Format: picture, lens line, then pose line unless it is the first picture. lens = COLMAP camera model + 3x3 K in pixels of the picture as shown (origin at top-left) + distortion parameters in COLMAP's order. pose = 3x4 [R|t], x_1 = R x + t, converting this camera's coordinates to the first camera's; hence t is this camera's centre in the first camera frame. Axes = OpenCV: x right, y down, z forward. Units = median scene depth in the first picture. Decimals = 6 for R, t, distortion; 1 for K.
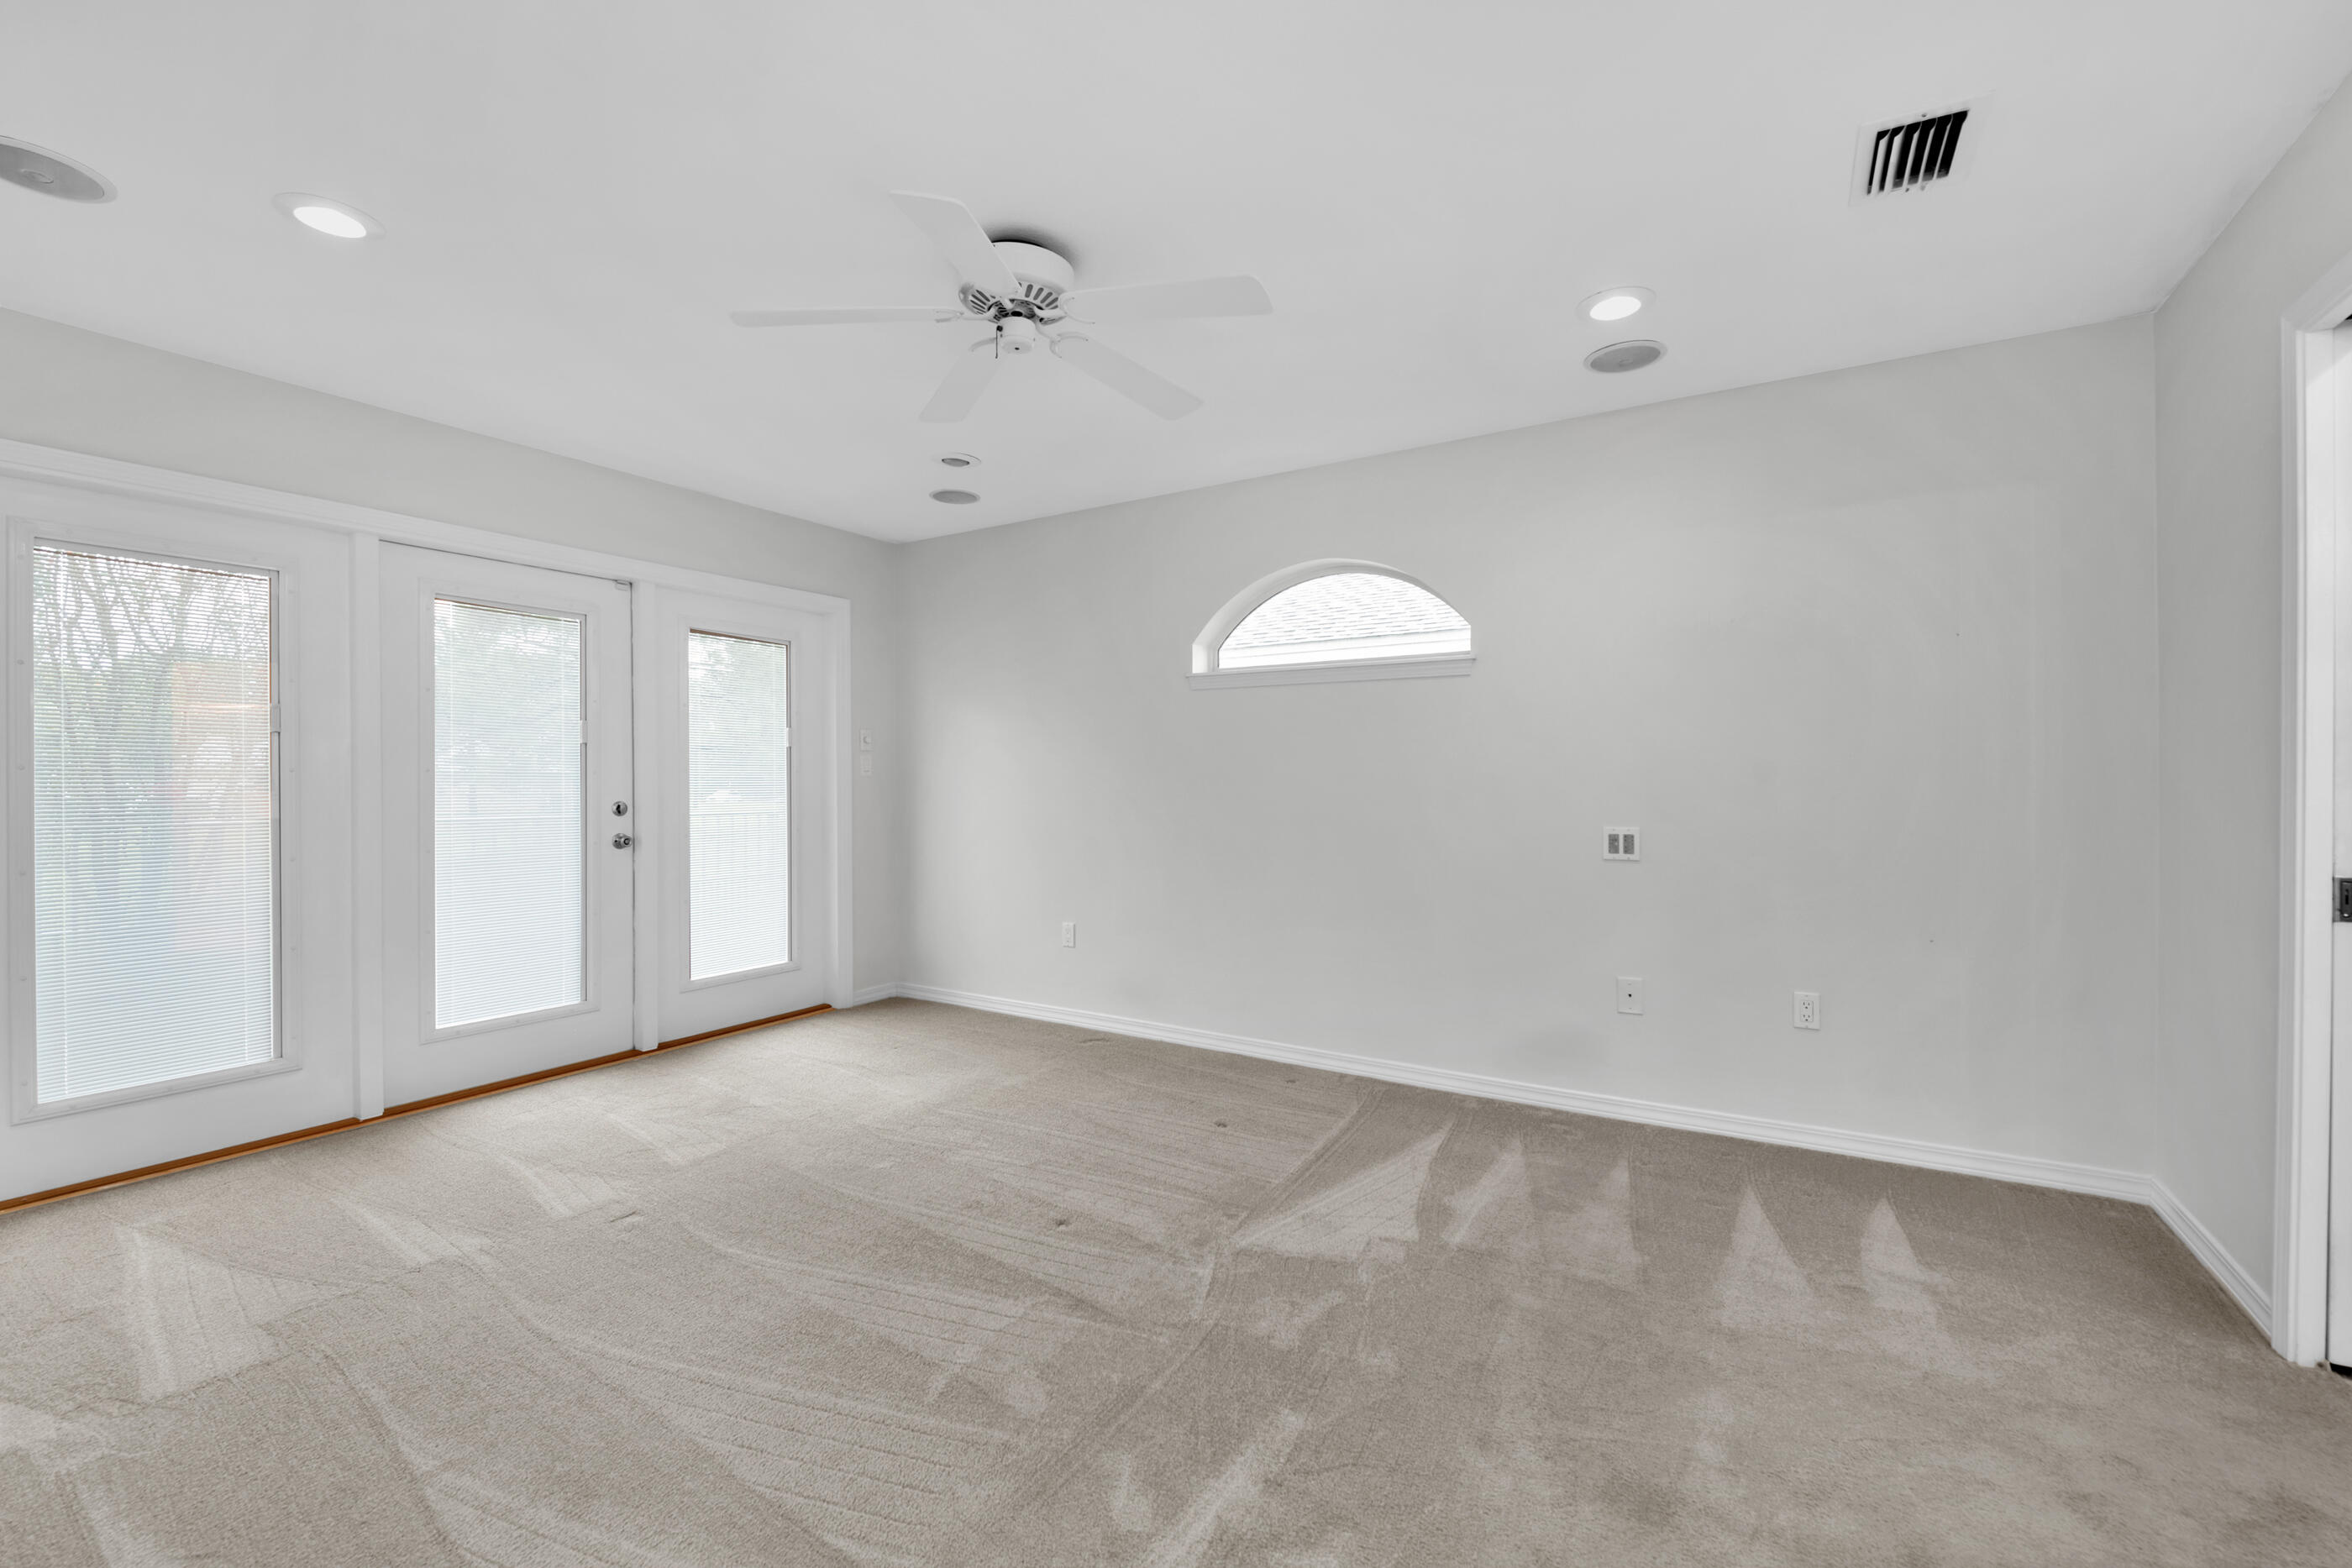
lens RADIAL K [[965.5, 0, 1186.6], [0, 965.5, 786.1], [0, 0, 1]] dist [0.000034, -0.001155]
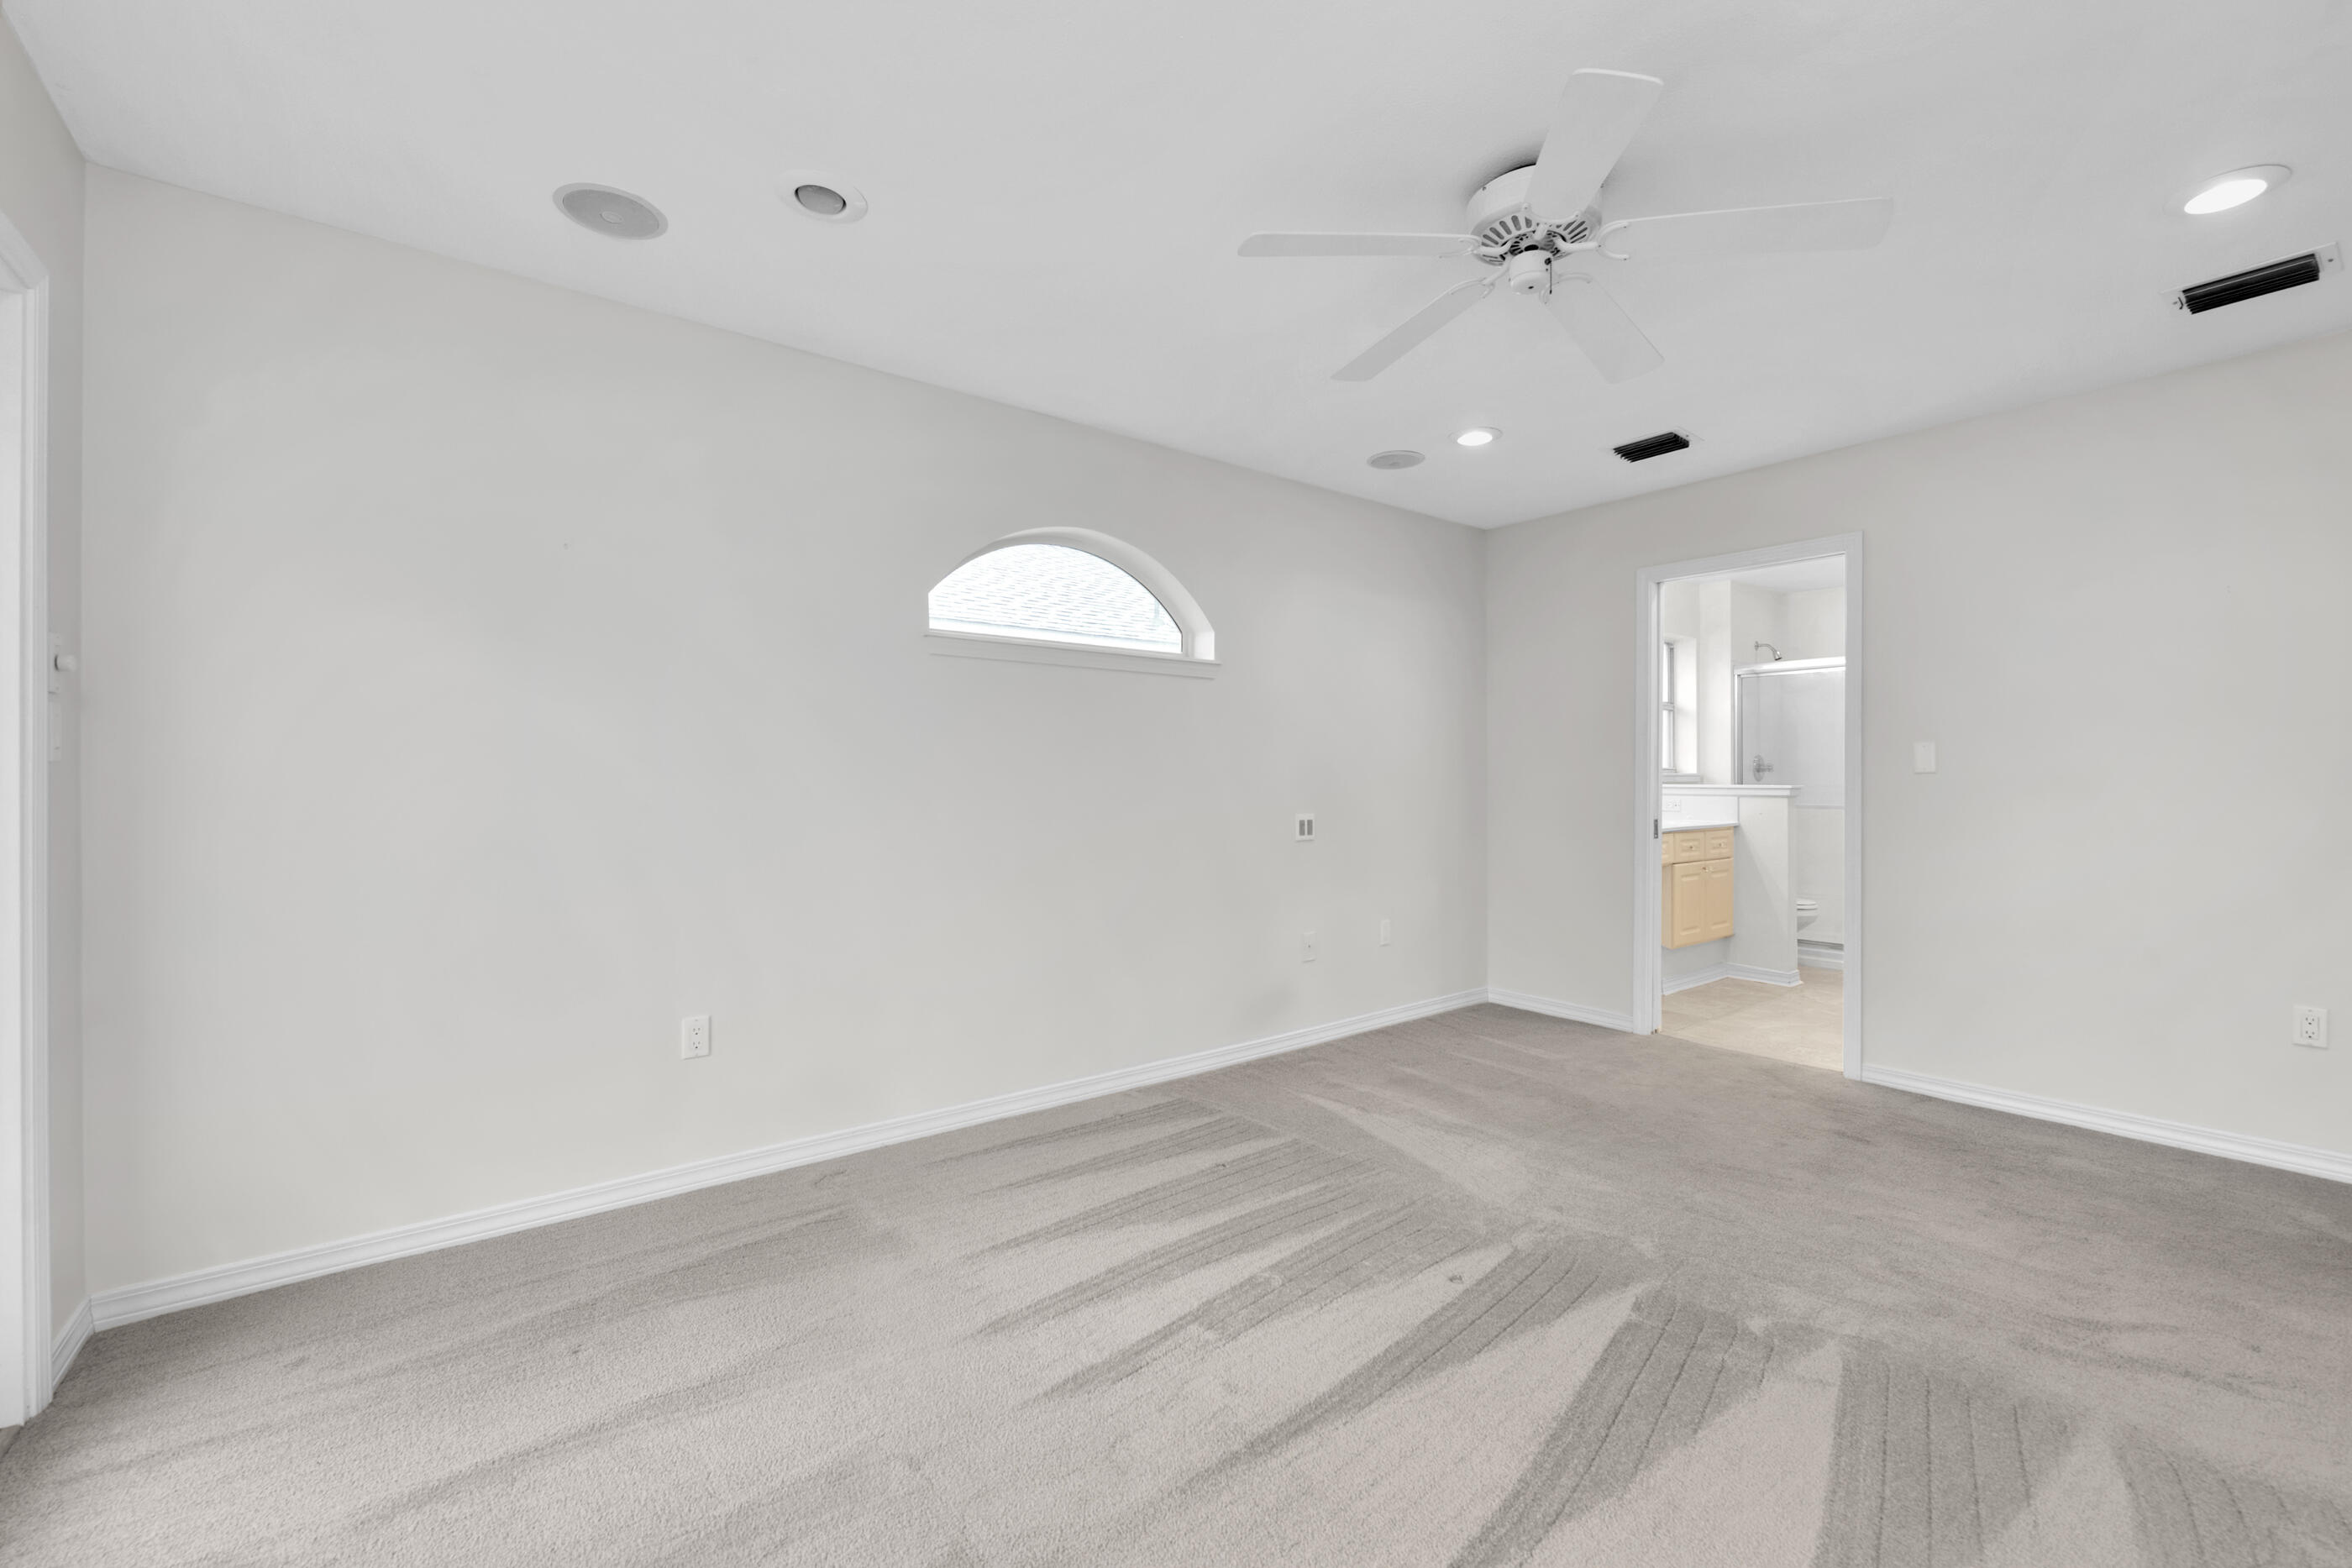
lens RADIAL K [[965.5, 0, 1188.9], [0, 965.5, 782.0], [0, 0, 1]] dist [0.000034, -0.001155]
pose [[0.348676, -0.001669, 0.937242, -0.785453], [0.006848, 0.999976, -0.000767, 0.000311], [-0.937218, 0.006686, 0.348679, 0.702969]]
